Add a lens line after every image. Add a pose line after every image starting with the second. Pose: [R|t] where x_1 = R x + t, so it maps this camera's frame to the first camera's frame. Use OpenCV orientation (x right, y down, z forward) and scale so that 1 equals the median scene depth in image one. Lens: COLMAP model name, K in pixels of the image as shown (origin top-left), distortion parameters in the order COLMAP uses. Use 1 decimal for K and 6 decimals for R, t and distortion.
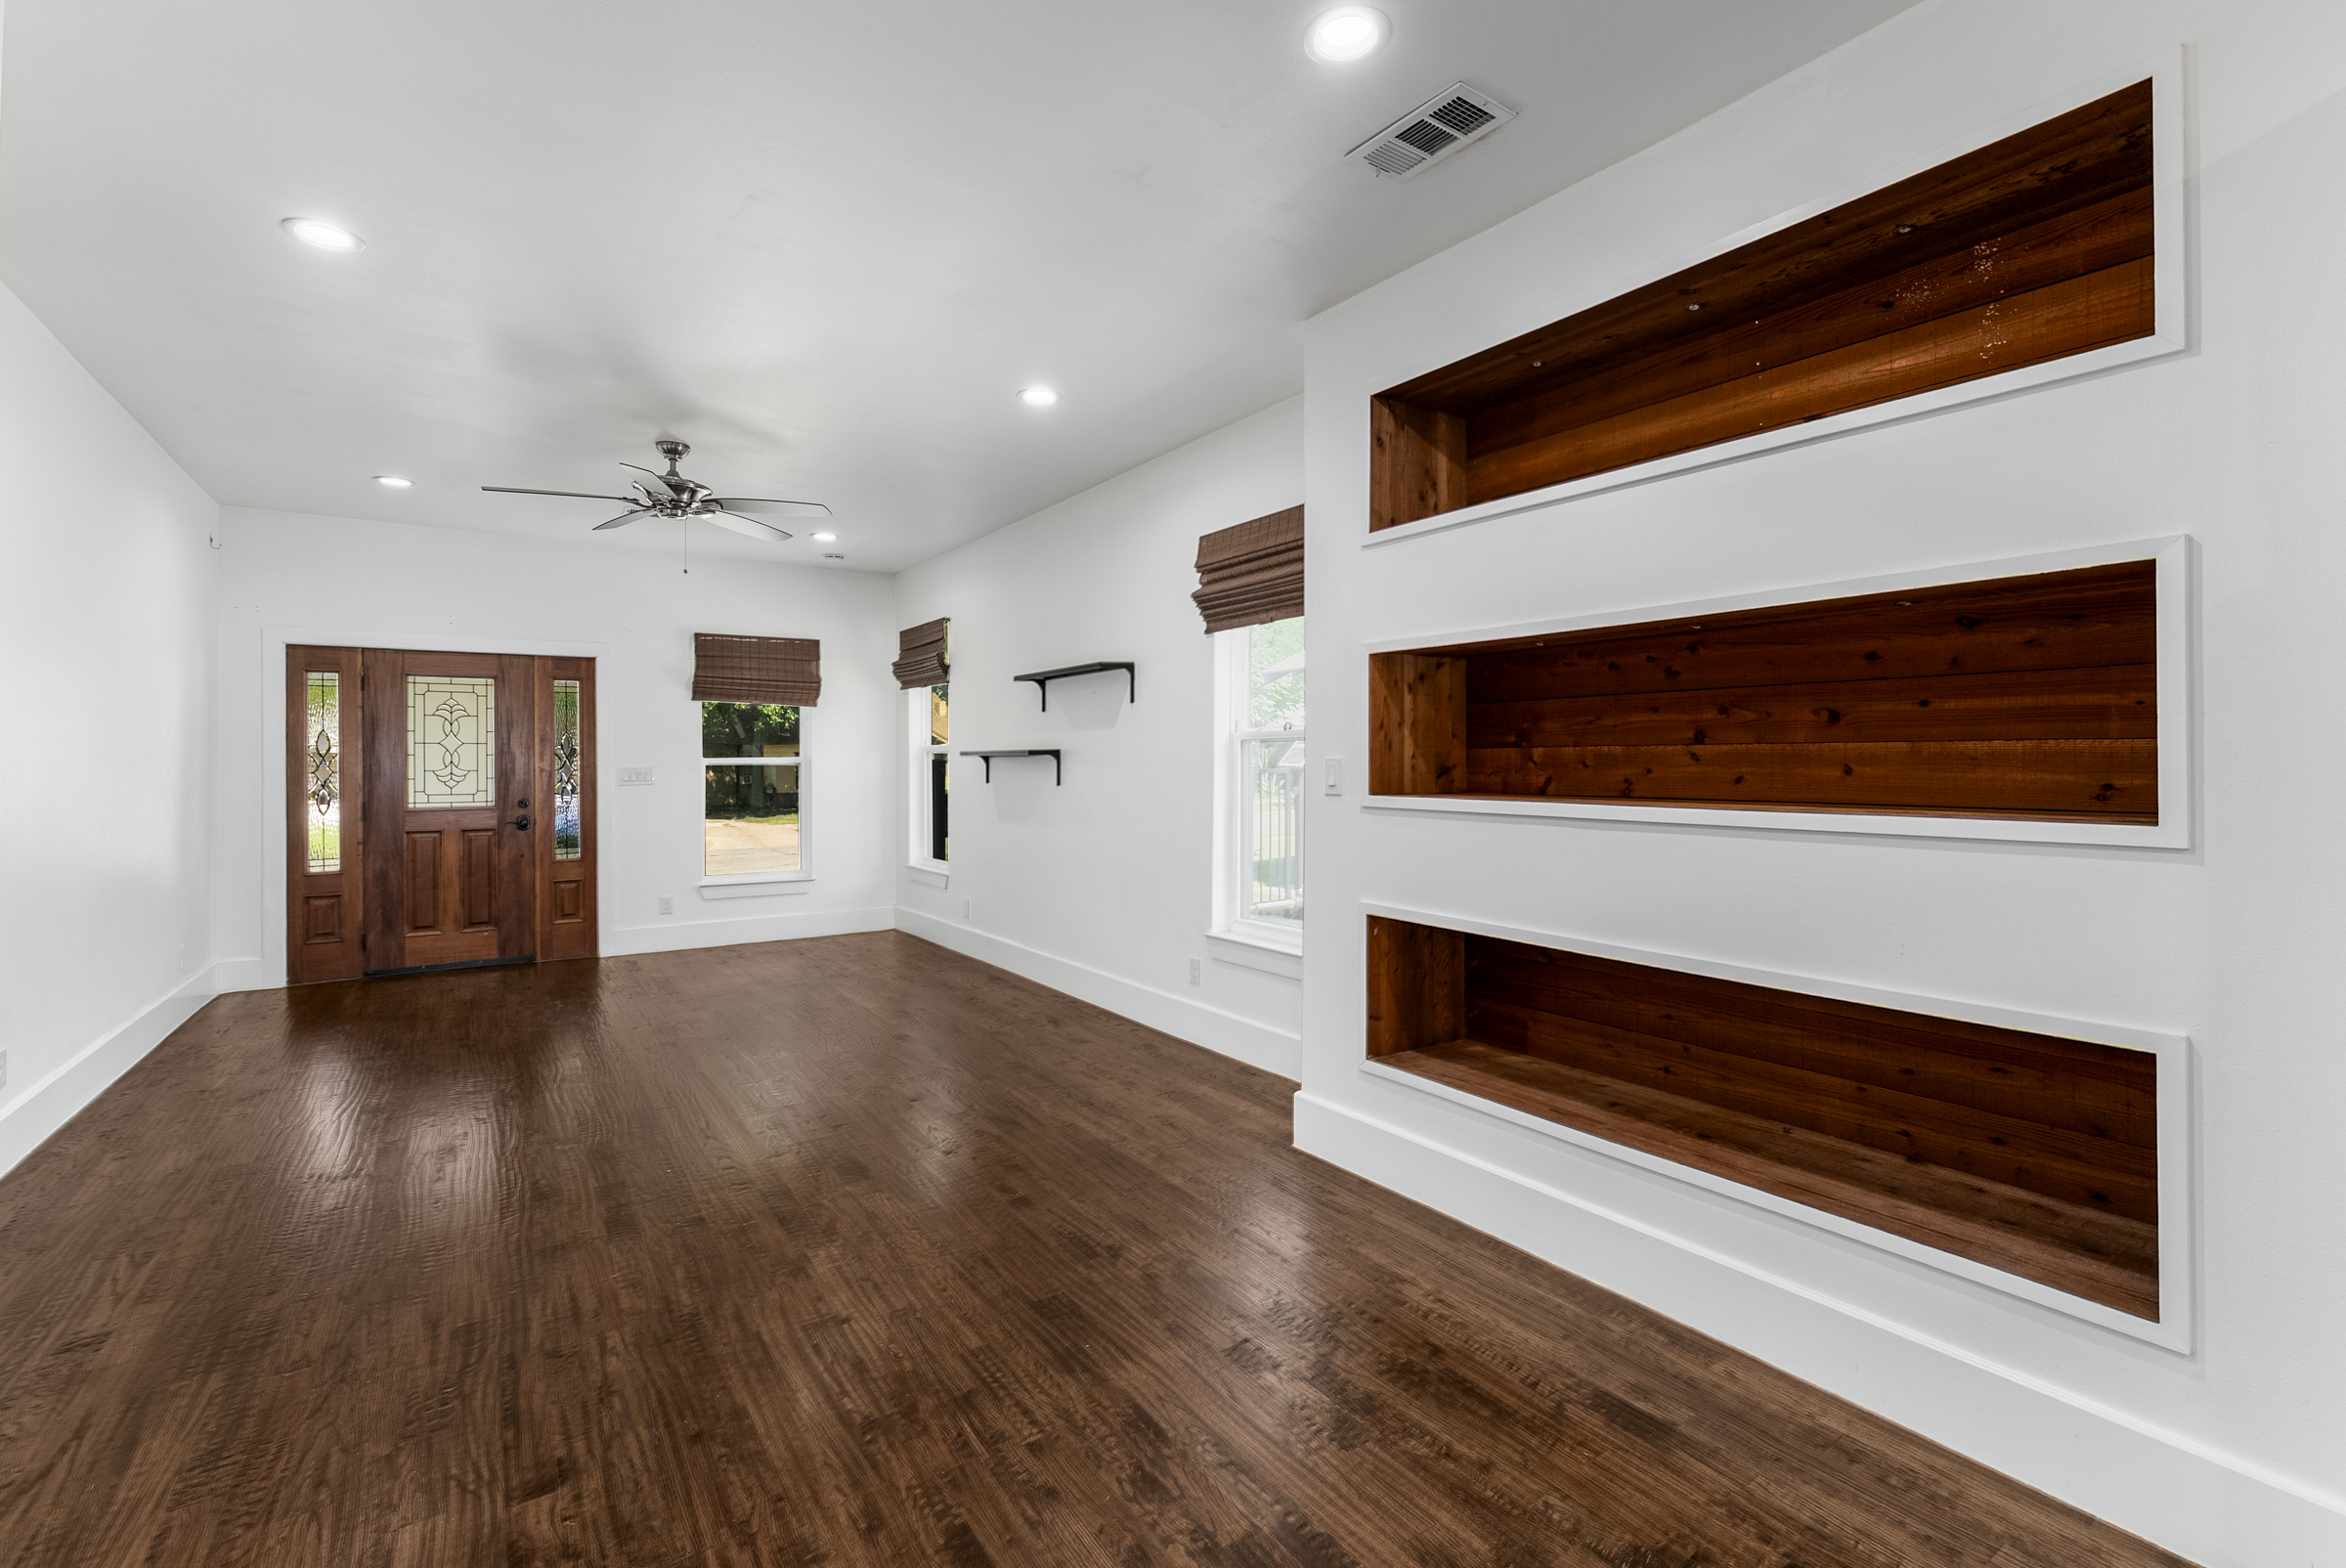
lens RADIAL K [[1005.5, 0, 1161.7], [0, 1005.5, 762.0], [0, 0, 1]] dist [-0.004026, -0.000988]
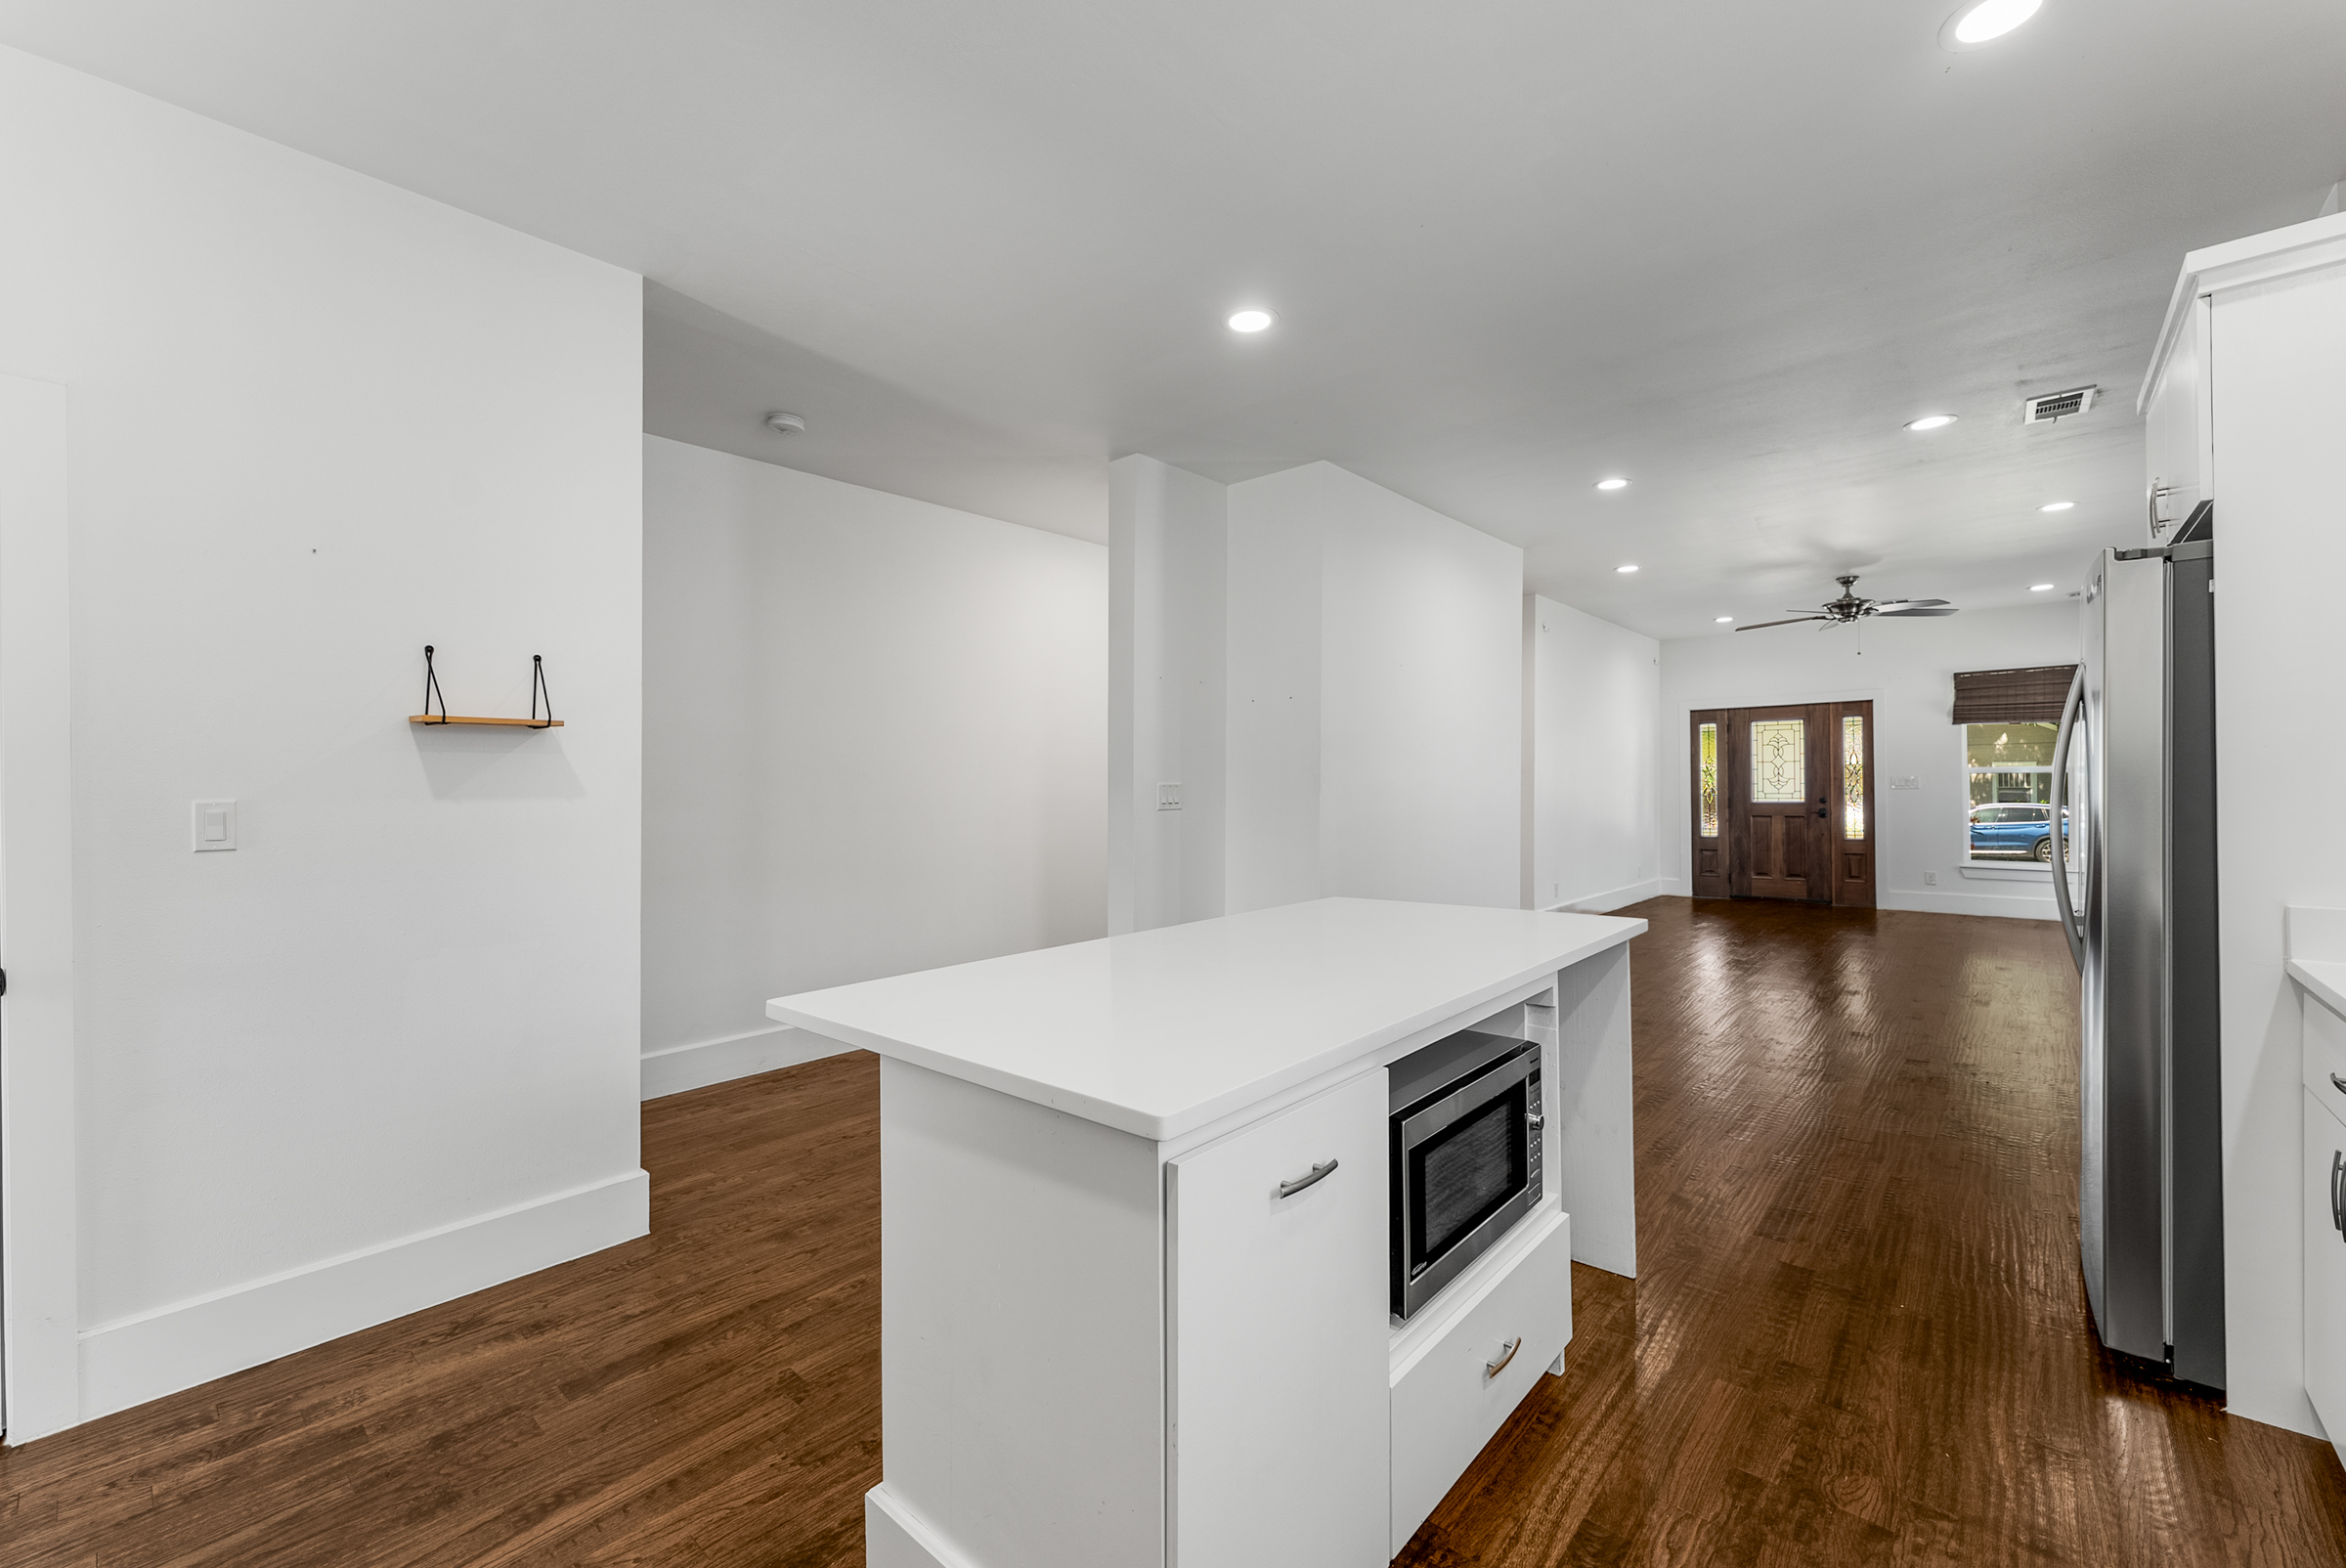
lens RADIAL K [[961.0, 0, 1174.3], [0, 961.0, 788.8], [0, 0, 1]] dist [0.001547, -0.000290]
pose [[0.248372, 0.007847, -0.968633, 0.552029], [0.009130, 0.999904, 0.010441, -0.000150], [0.968622, -0.011437, 0.248277, -0.327112]]
